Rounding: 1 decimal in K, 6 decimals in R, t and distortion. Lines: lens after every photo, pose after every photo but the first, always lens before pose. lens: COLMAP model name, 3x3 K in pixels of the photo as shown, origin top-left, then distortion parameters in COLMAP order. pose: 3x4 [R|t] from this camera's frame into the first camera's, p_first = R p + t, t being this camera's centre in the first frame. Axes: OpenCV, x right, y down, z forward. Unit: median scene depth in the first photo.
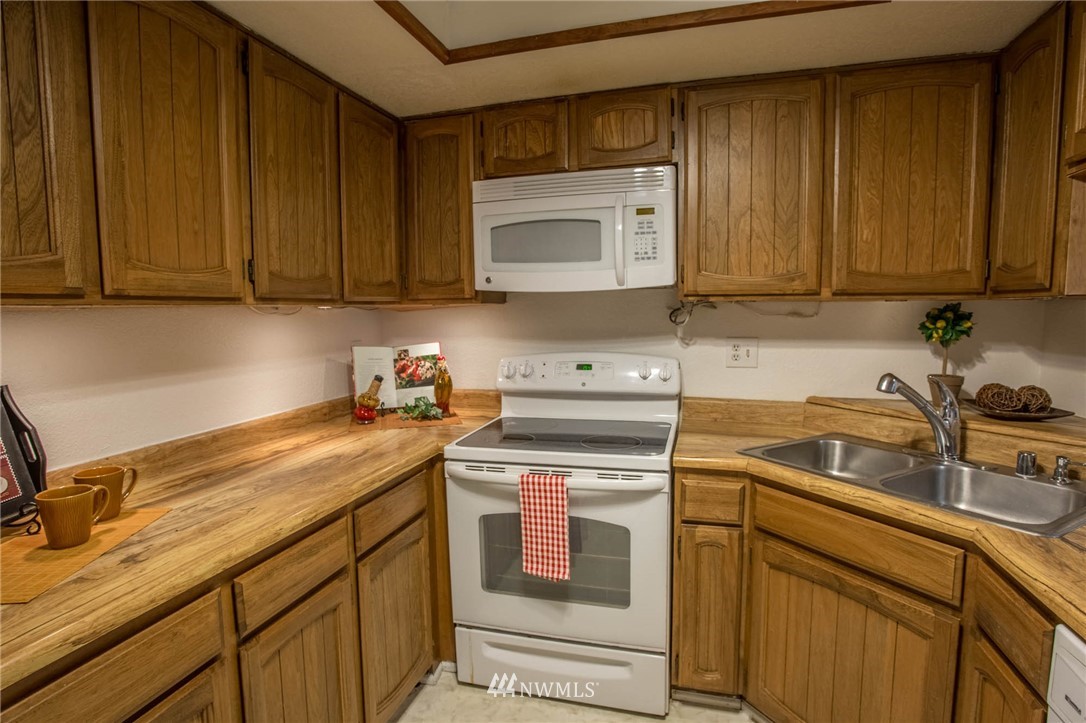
lens RADIAL K [[562.1, 0, 543.0], [0, 562.1, 361.5], [0, 0, 1]] dist [-0.076980, 0.031881]
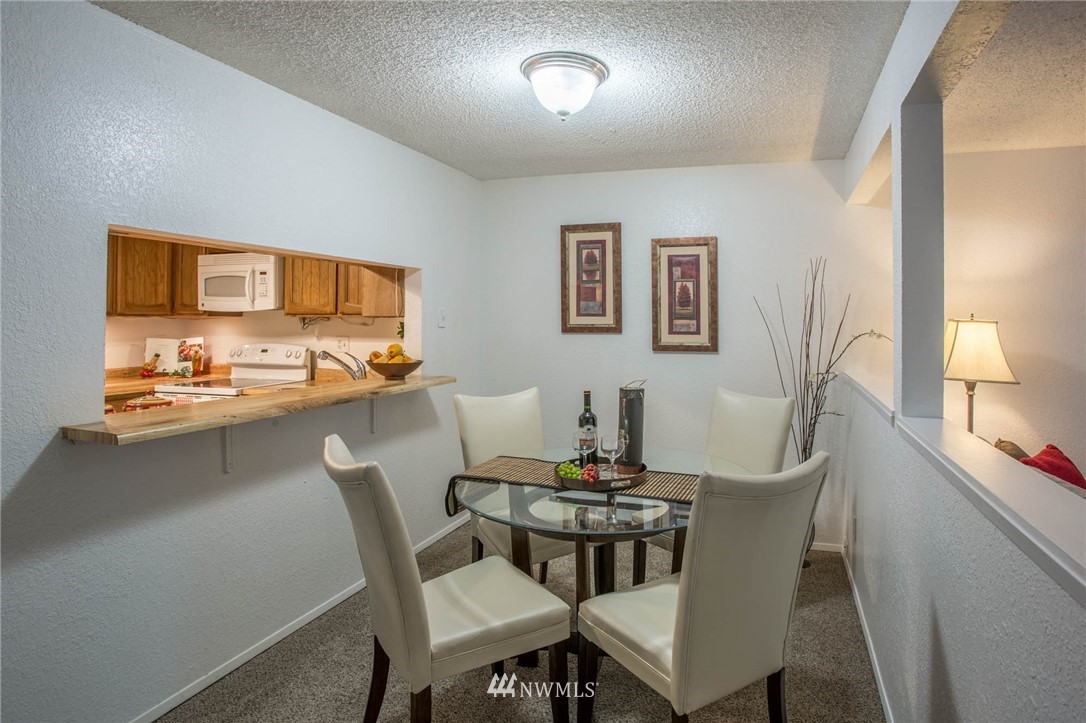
lens RADIAL K [[562.7, 0, 609.6], [0, 562.7, 316.3], [0, 0, 1]] dist [-0.018471, 0.001383]
pose [[0.999760, 0.015717, -0.015290, 1.550381], [-0.017155, 0.994940, -0.098995, 0.073906], [0.013656, 0.099233, 0.994970, -1.054305]]
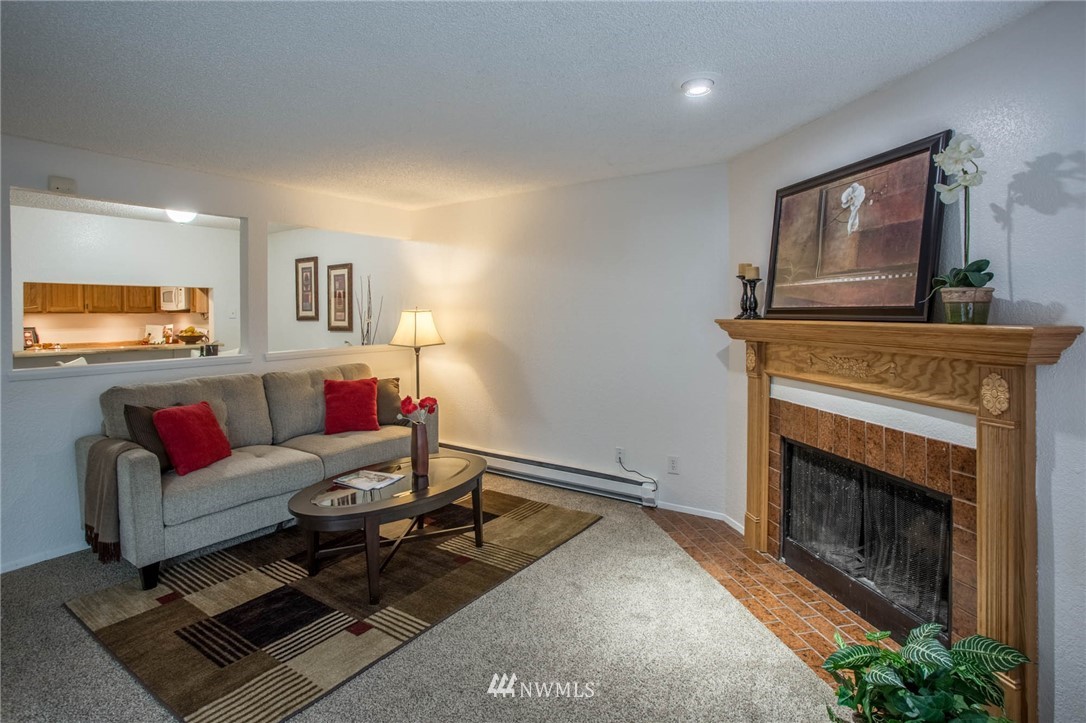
lens RADIAL K [[552.7, 0, 542.7], [0, 552.7, 314.7], [0, 0, 1]] dist [-0.056021, 0.028151]
pose [[0.948635, 0.007213, -0.316292, 3.836595], [-0.034394, 0.996166, -0.080438, 0.118165], [0.314499, 0.087185, 0.945246, -1.765435]]
